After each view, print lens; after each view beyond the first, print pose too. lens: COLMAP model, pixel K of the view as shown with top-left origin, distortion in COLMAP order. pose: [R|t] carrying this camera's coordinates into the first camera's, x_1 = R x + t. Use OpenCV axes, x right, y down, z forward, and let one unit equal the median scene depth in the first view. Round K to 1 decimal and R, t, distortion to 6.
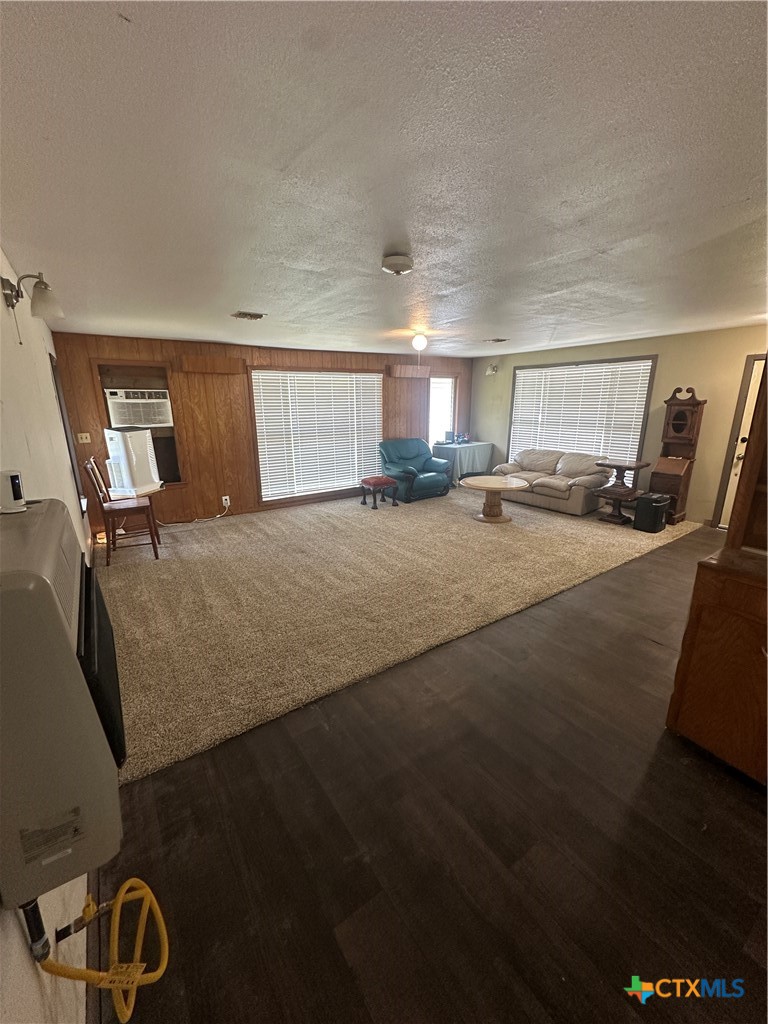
lens RADIAL K [[411.4, 0, 380.7], [0, 411.4, 511.6], [0, 0, 1]] dist [-0.003175, 0.001577]
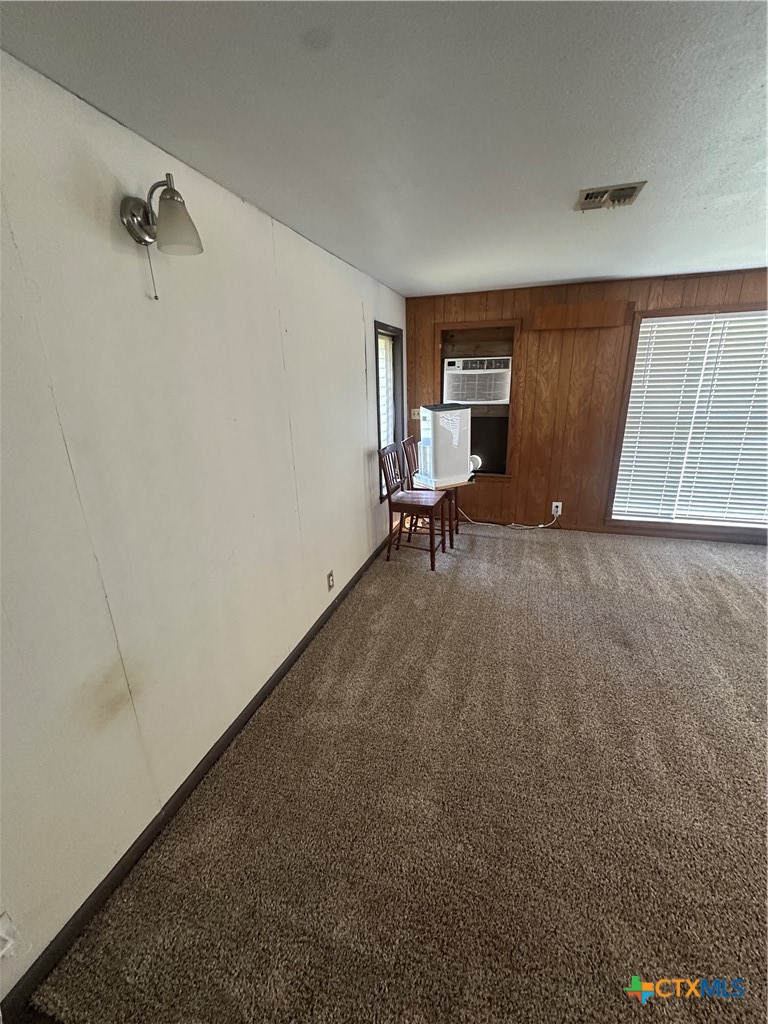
lens RADIAL K [[411.4, 0, 384.1], [0, 411.4, 512.2], [0, 0, 1]] dist [-0.003175, 0.001577]
pose [[0.615955, 0.237924, -0.750994, -0.013433], [-0.180760, 0.970553, 0.159226, -0.092421], [0.766763, 0.037674, 0.640824, 0.334318]]
